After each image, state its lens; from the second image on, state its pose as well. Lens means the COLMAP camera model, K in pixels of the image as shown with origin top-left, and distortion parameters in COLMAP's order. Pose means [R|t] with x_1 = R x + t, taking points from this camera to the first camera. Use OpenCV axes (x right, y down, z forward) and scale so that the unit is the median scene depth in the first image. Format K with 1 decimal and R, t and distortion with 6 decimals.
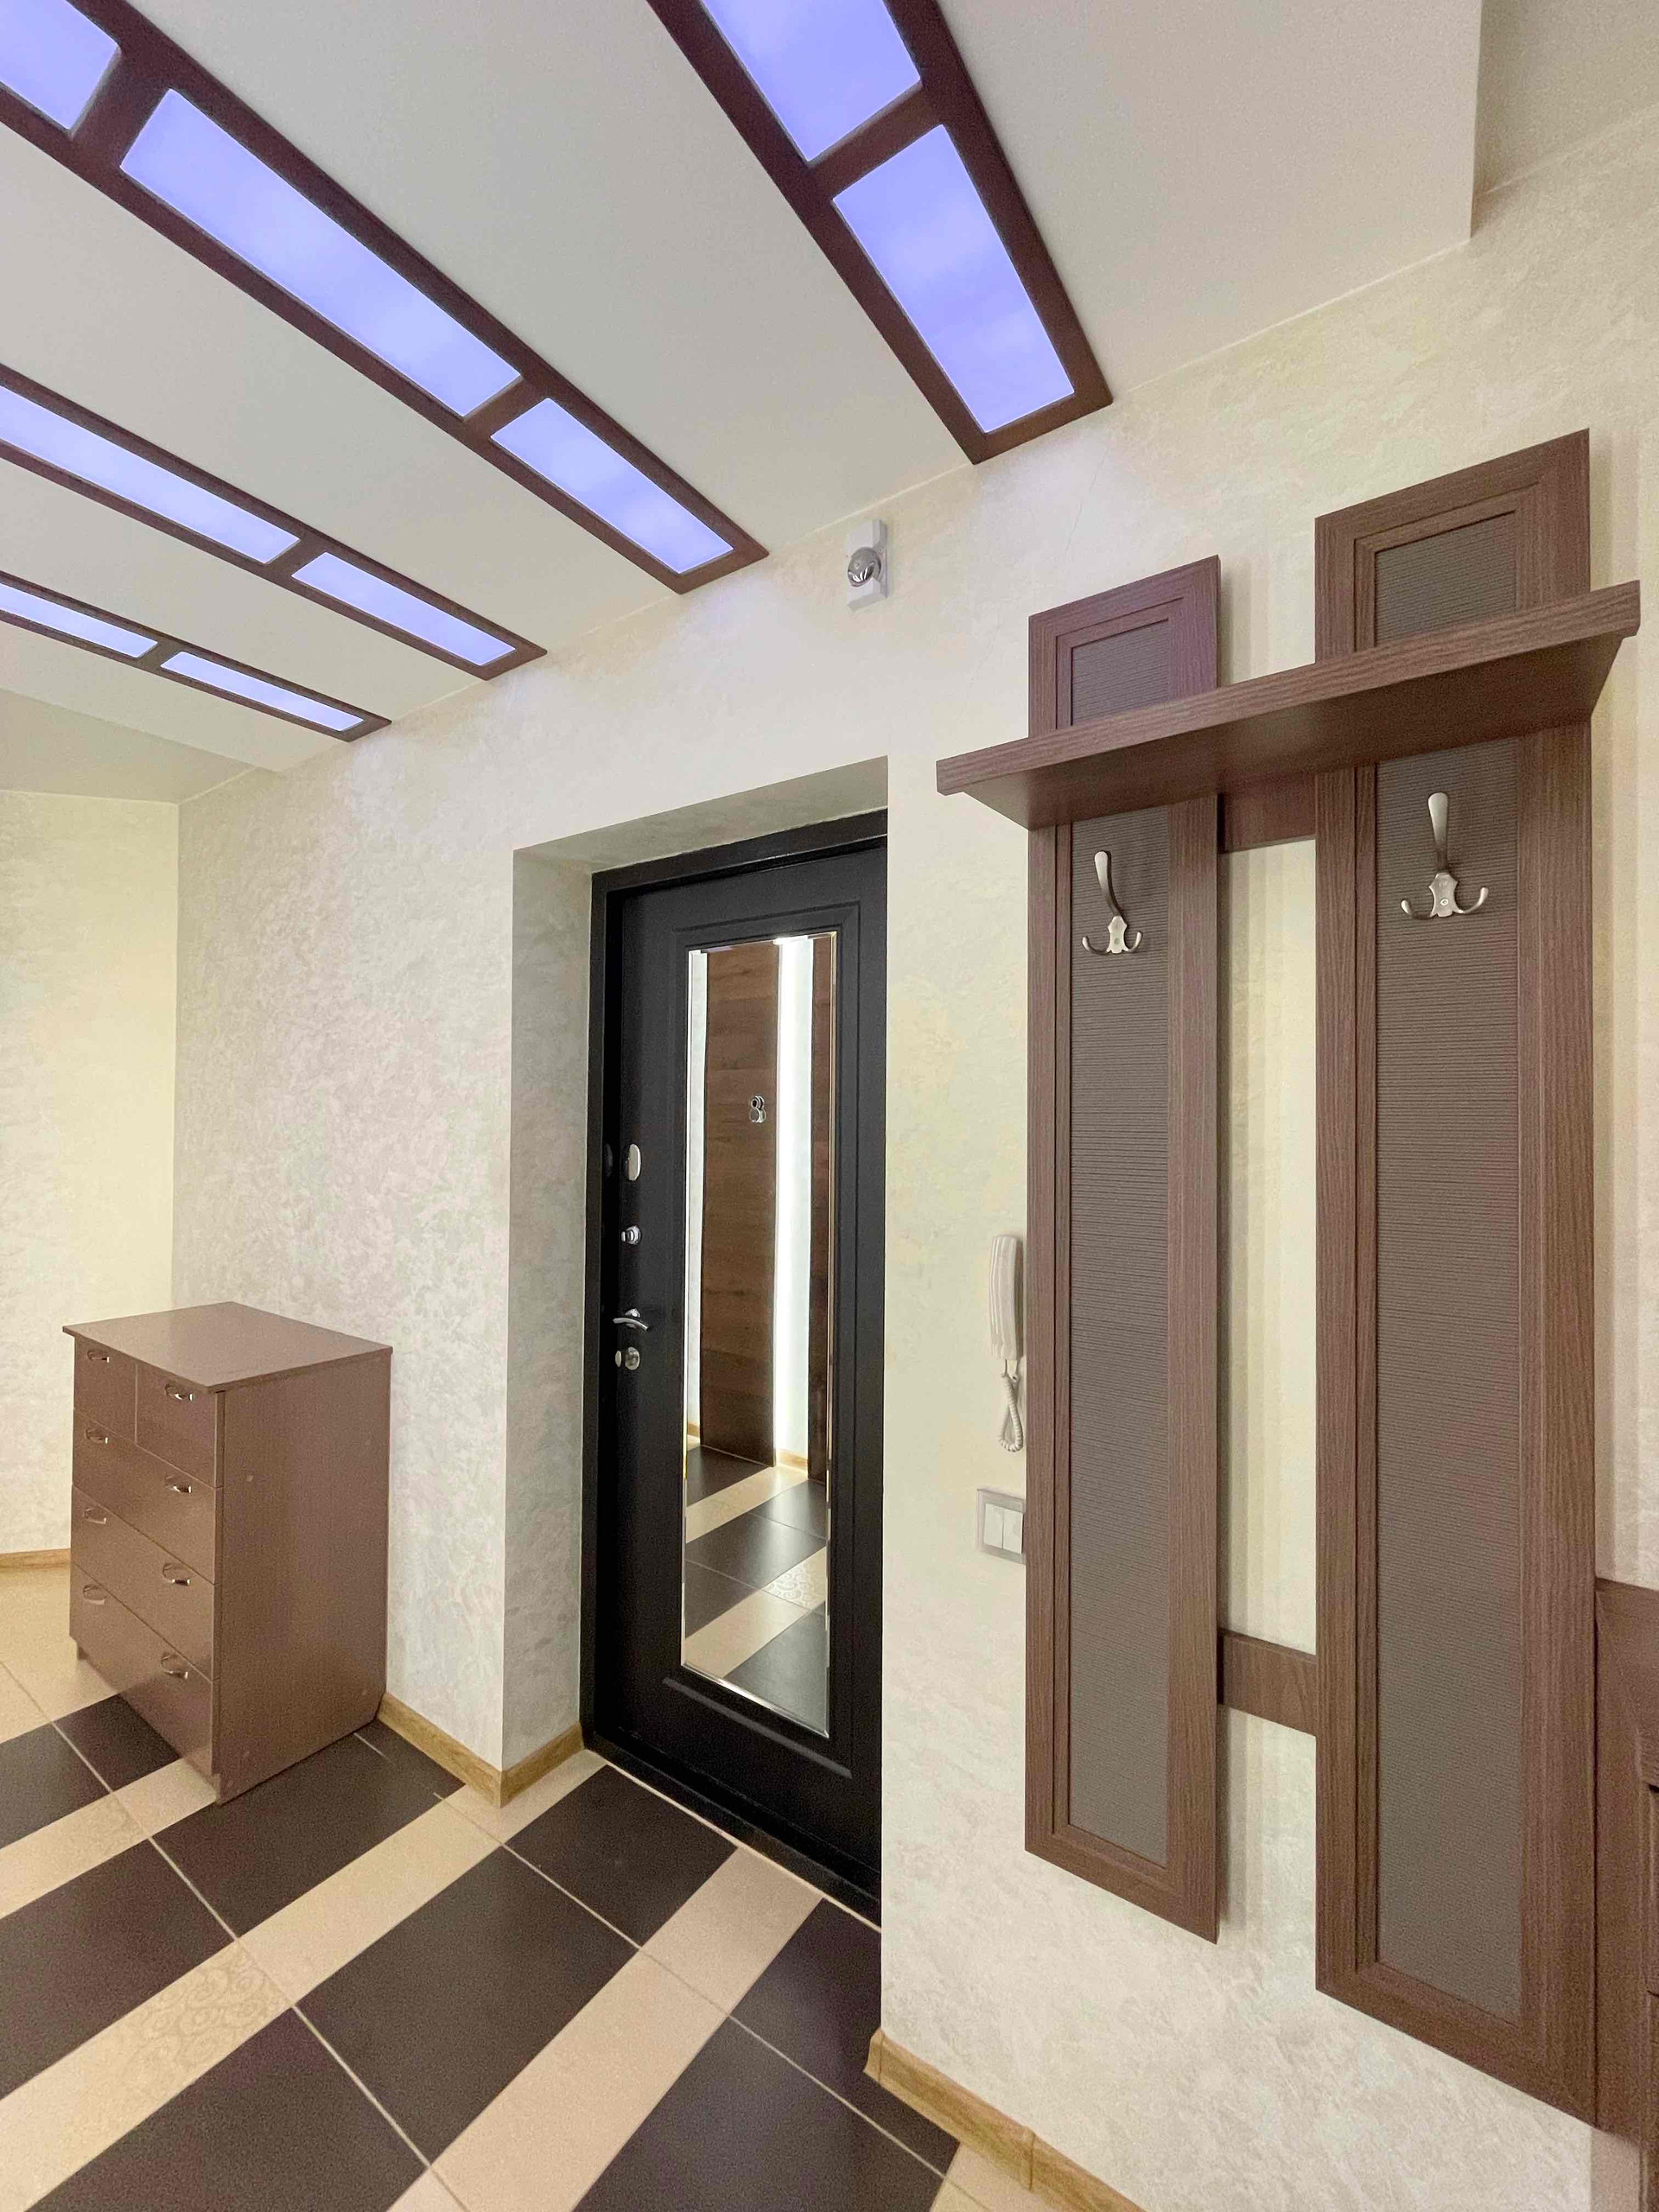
lens RADIAL K [[889.7, 0, 833.9], [0, 889.7, 1107.7], [0, 0, 1]] dist [-0.002926, -0.000732]
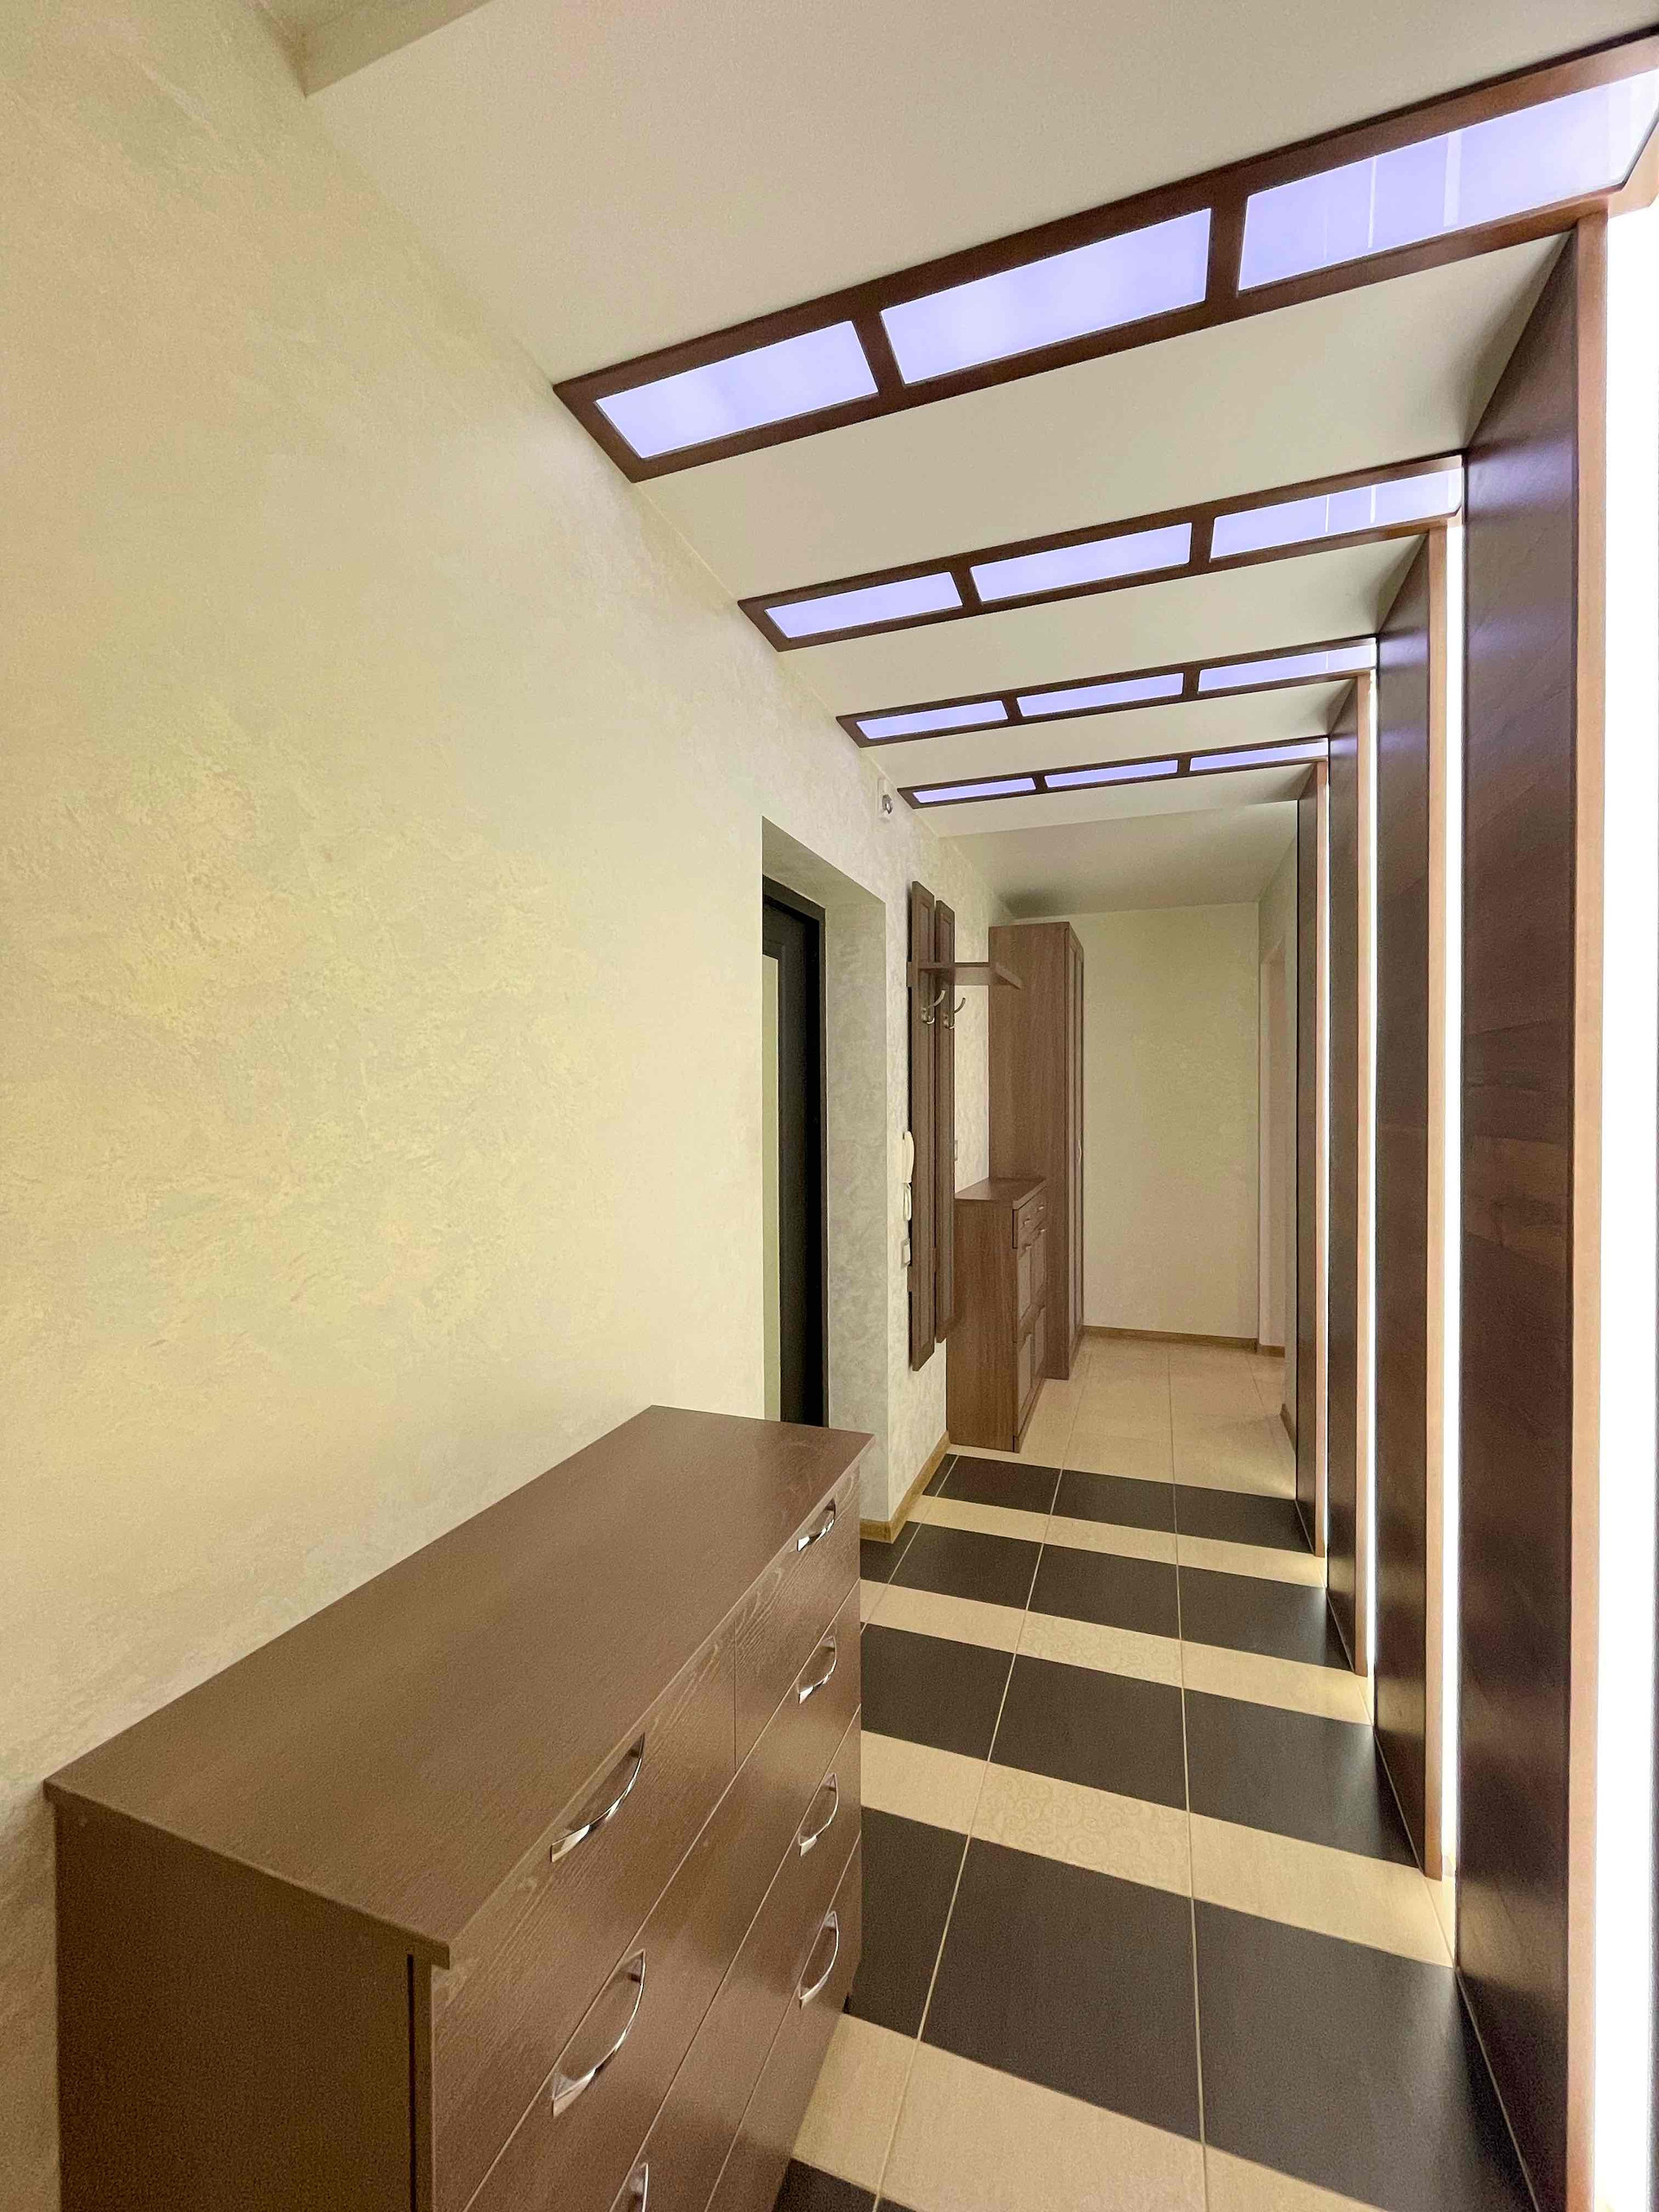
lens RADIAL K [[889.7, 0, 833.9], [0, 889.7, 1107.7], [0, 0, 1]] dist [-0.002926, -0.000732]
pose [[-0.244914, -0.024945, 0.969224, -1.837976], [-0.011749, 0.999672, 0.022760, 0.020293], [-0.969474, -0.005813, -0.245127, 1.573555]]
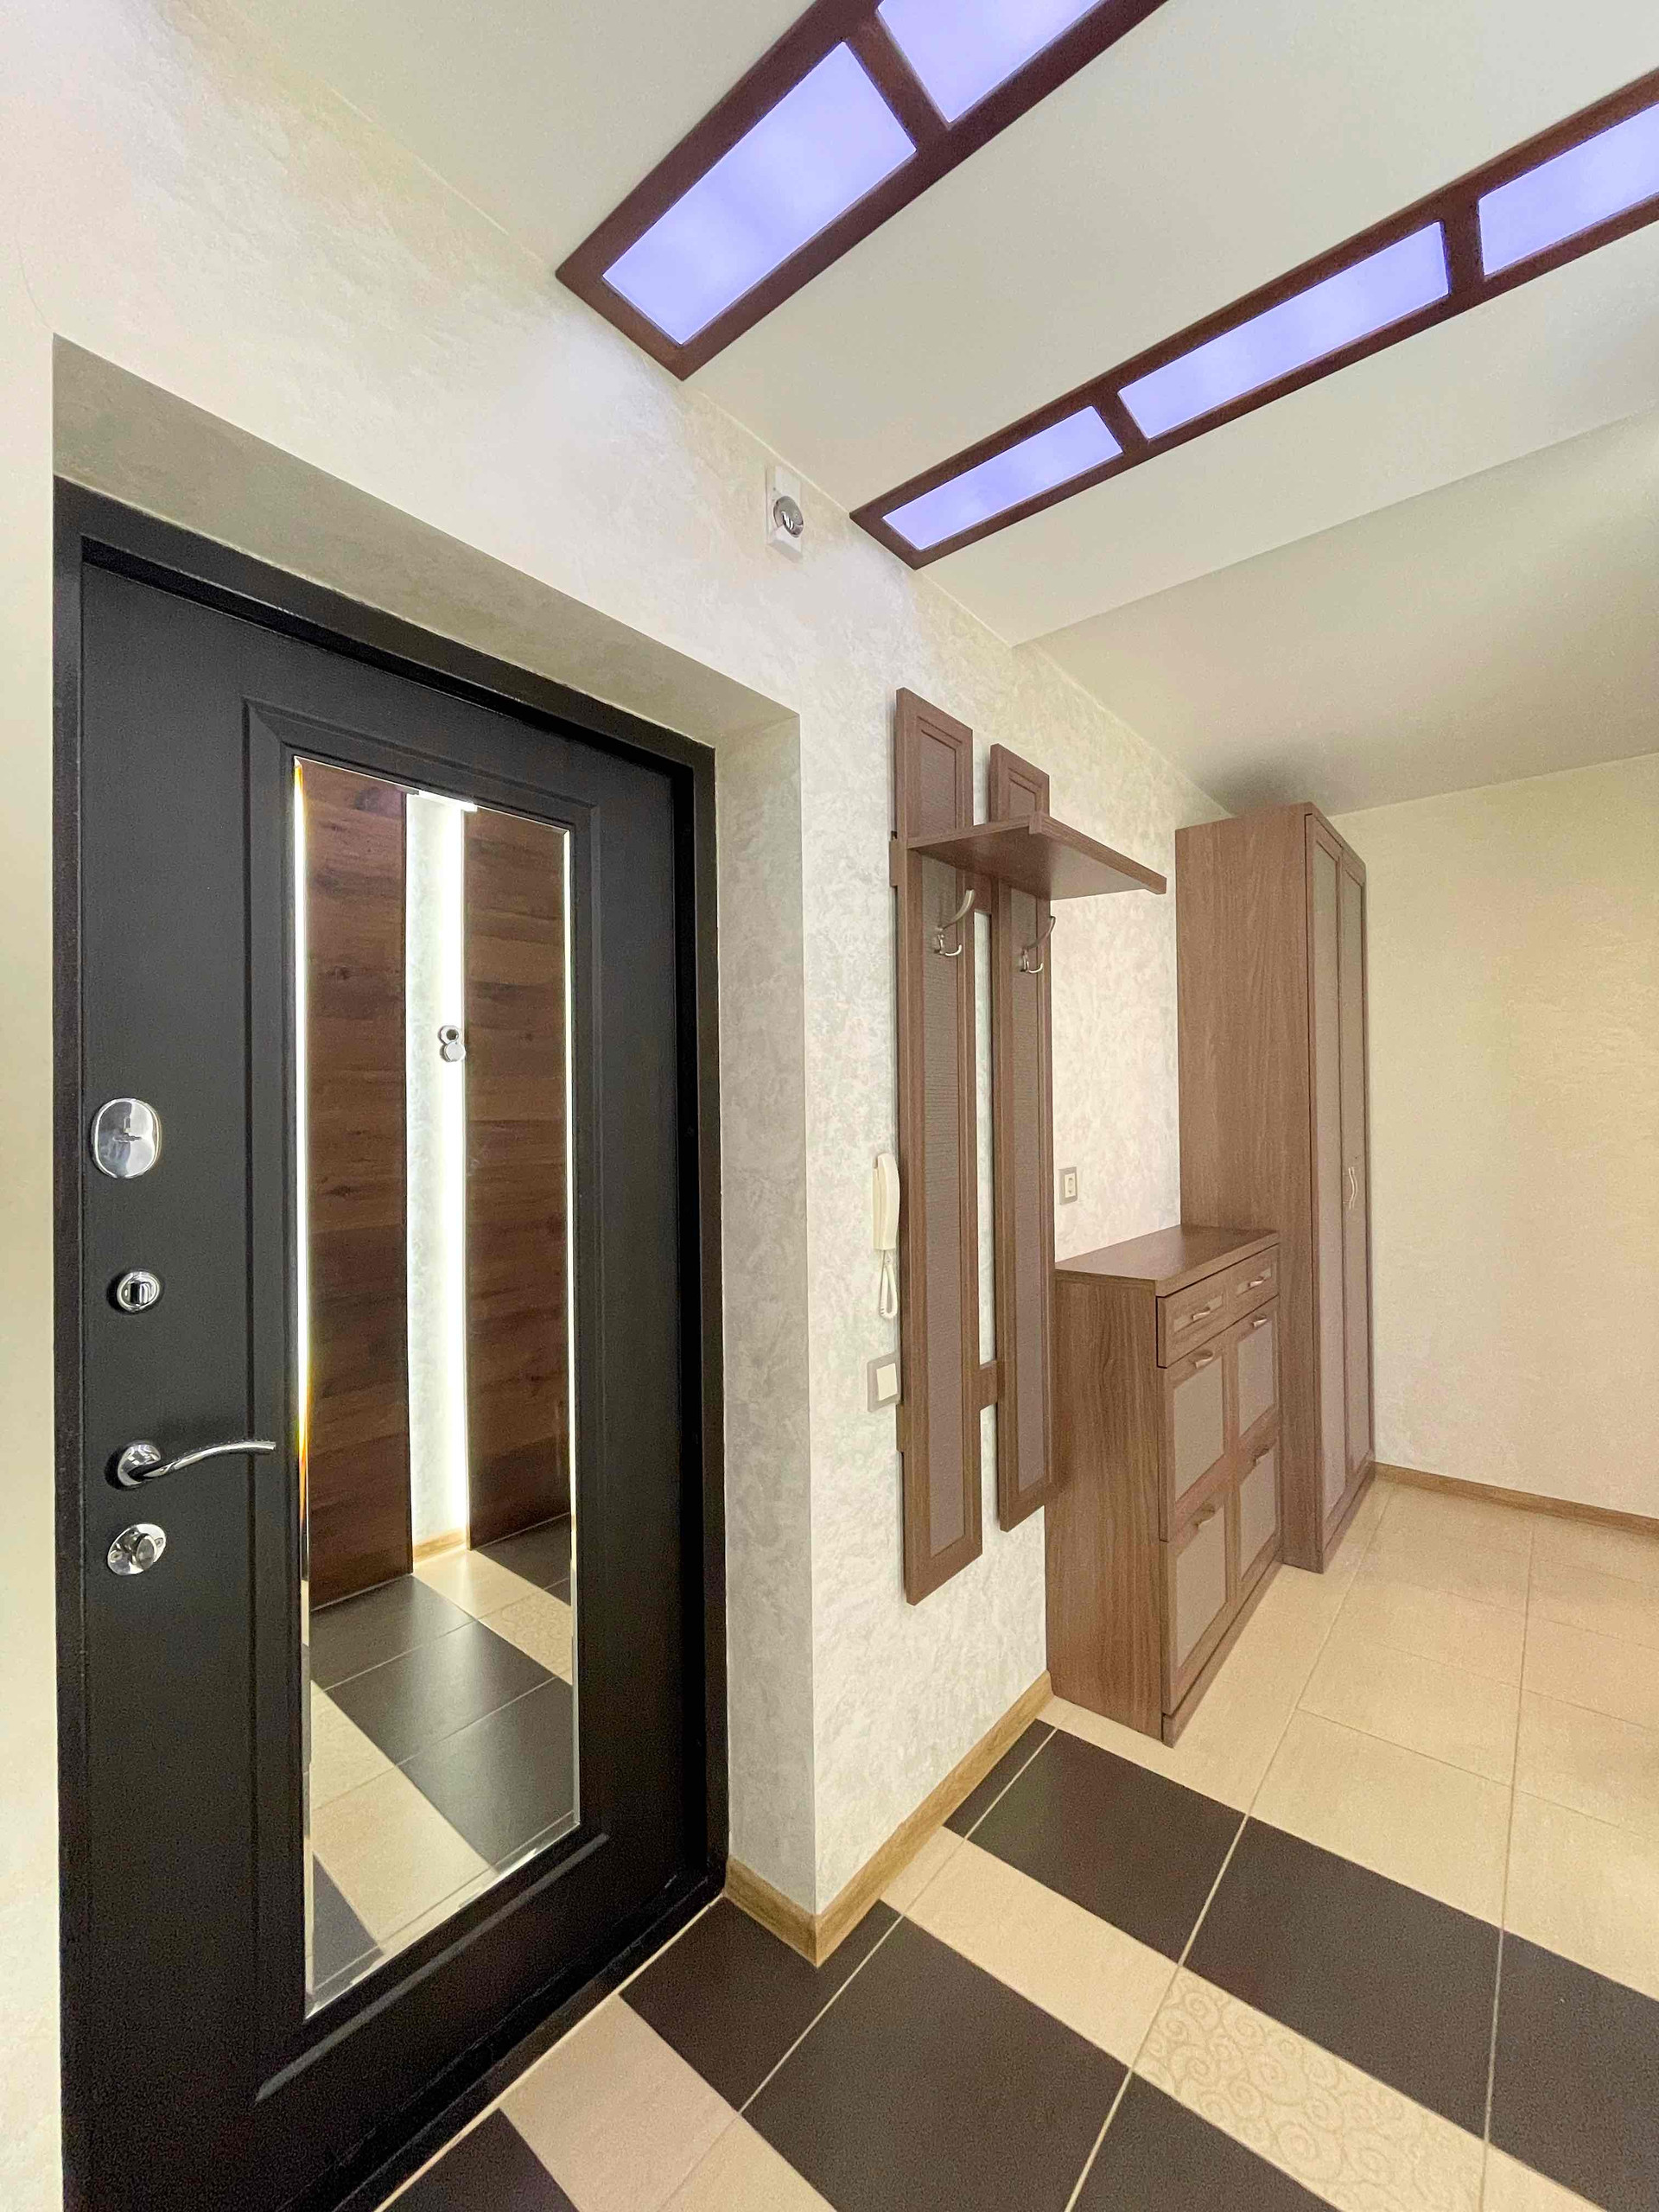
lens RADIAL K [[889.7, 0, 833.9], [0, 889.7, 1107.7], [0, 0, 1]] dist [-0.002926, -0.000732]
pose [[0.089300, -0.002755, 0.996001, -0.963969], [-0.002958, 0.999991, 0.003031, 0.061626], [-0.996000, -0.003217, 0.089291, 0.849716]]
